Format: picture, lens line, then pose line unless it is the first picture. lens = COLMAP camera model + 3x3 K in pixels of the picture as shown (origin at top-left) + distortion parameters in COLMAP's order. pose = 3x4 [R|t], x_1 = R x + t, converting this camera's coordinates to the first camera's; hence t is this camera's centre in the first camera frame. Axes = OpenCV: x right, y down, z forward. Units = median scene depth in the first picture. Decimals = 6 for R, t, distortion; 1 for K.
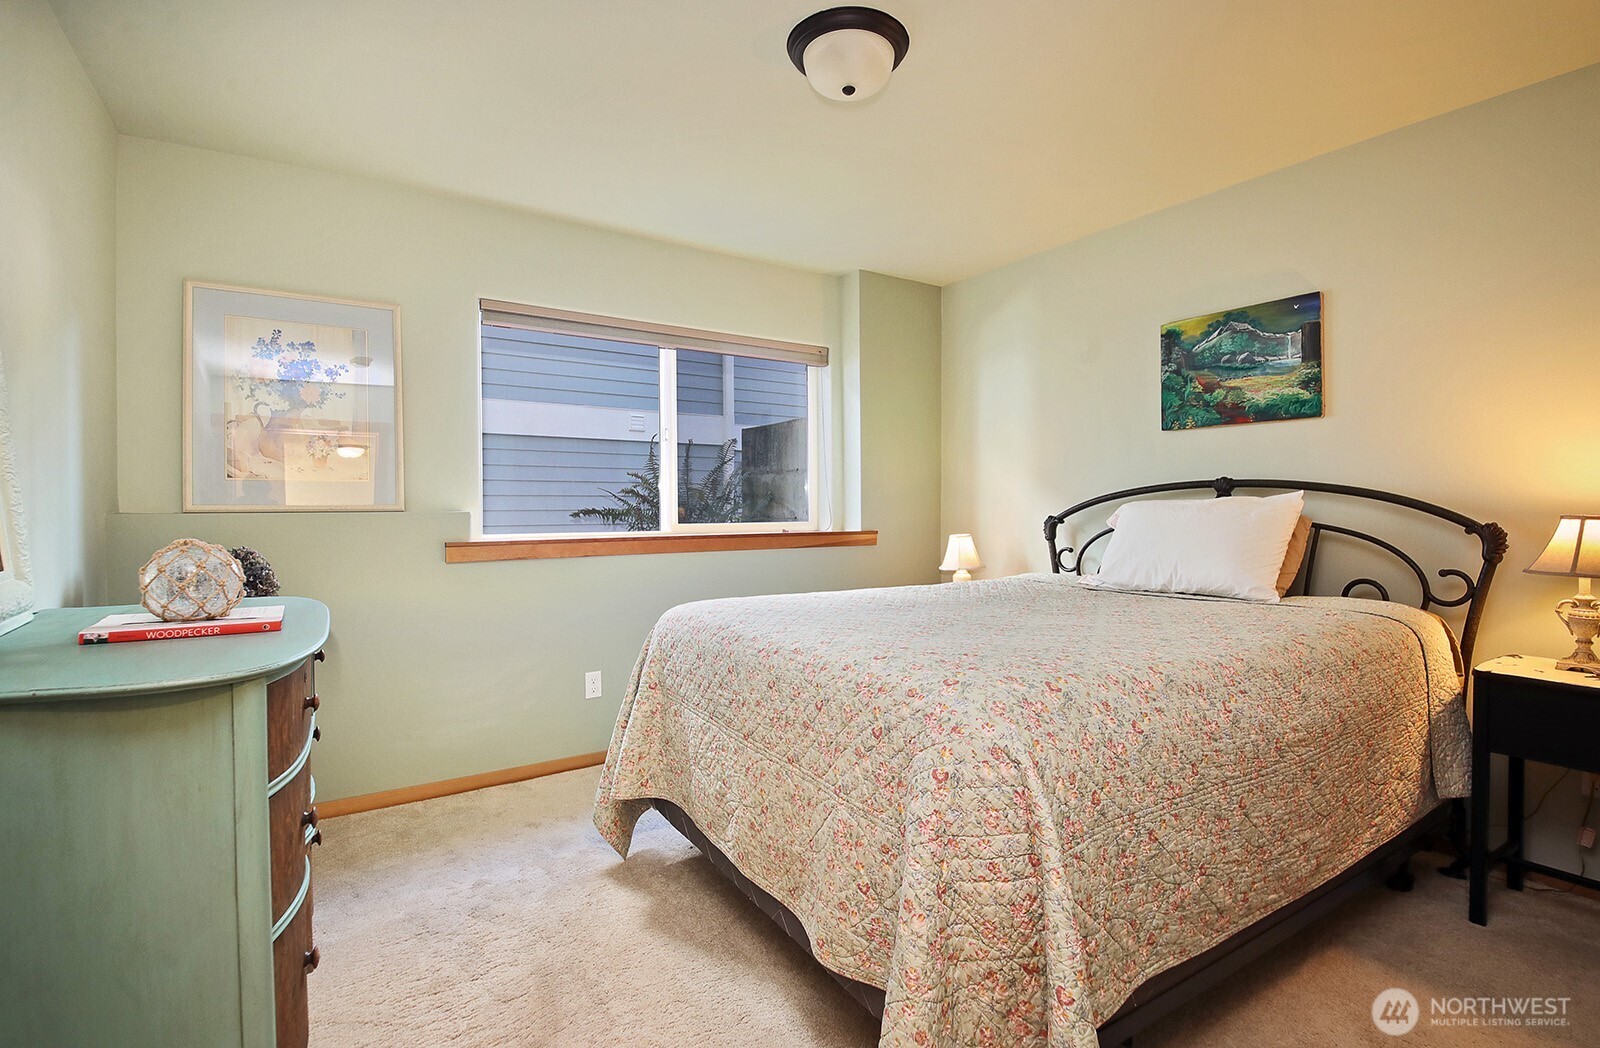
lens RADIAL K [[741.4, 0, 805.0], [0, 741.4, 528.9], [0, 0, 1]] dist [0.026589, -0.021434]
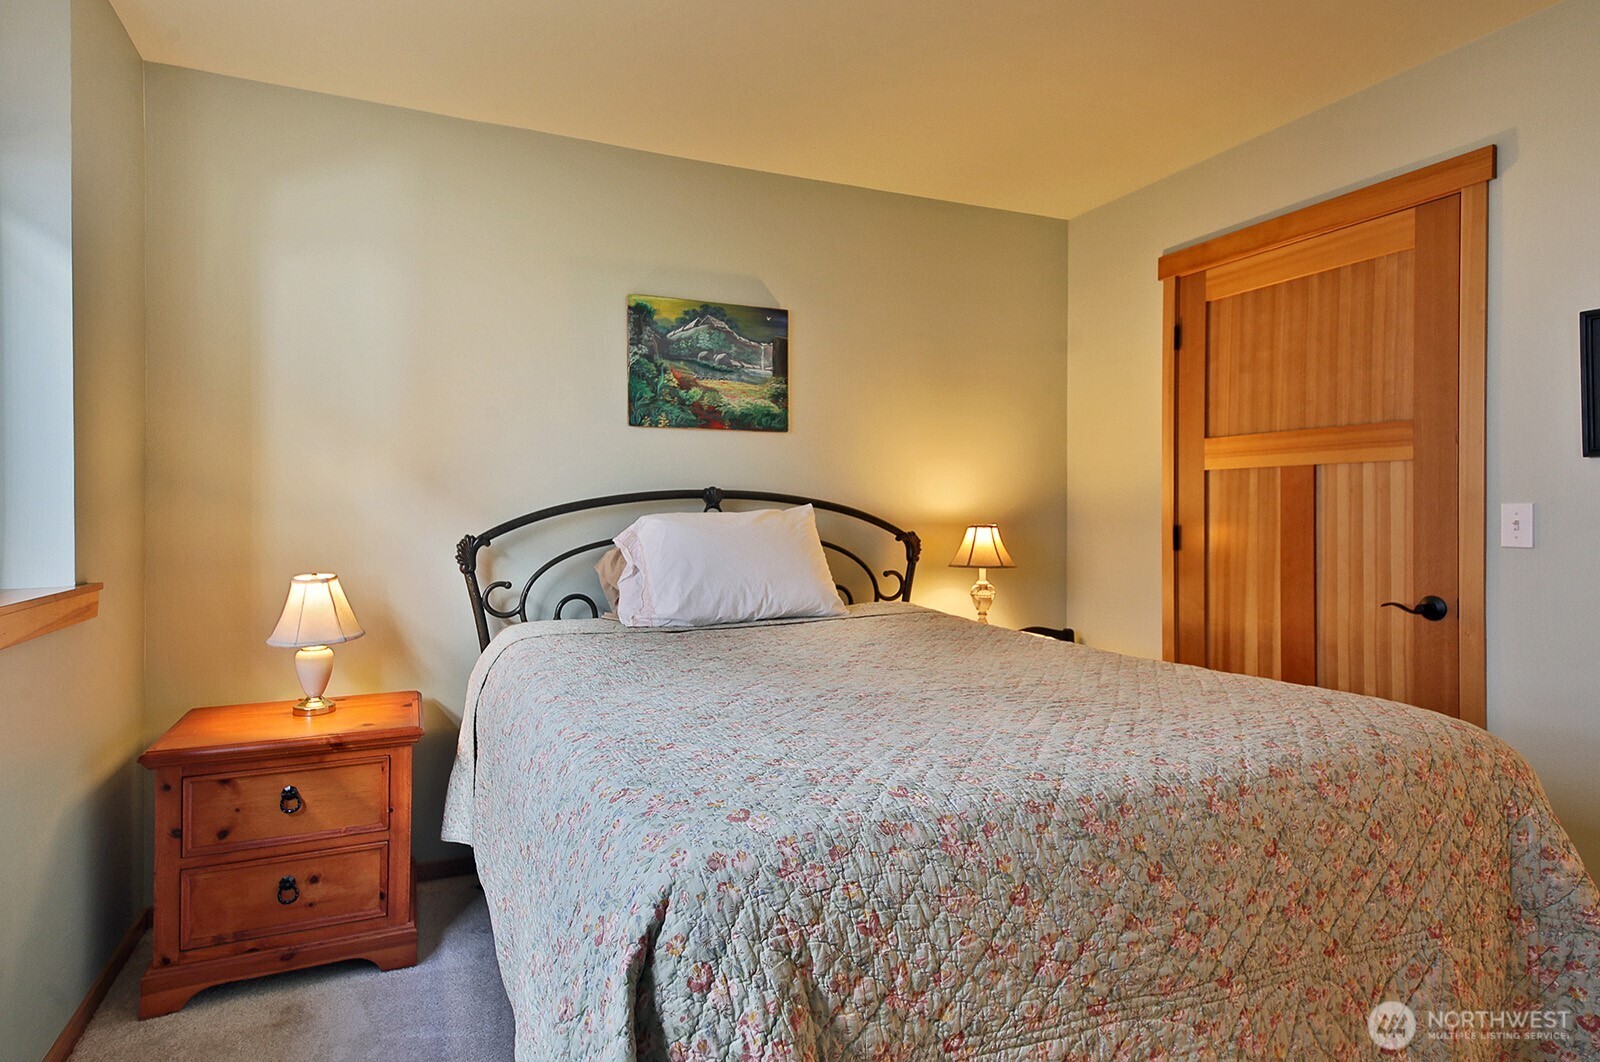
lens RADIAL K [[871.0, 0, 796.7], [0, 871.0, 515.6], [0, 0, 1]] dist [0.046472, -0.000595]
pose [[0.182398, -0.006489, 0.983203, -0.453421], [0.030203, 0.999543, 0.000994, -0.033072], [-0.982761, 0.029515, 0.182511, 0.713532]]
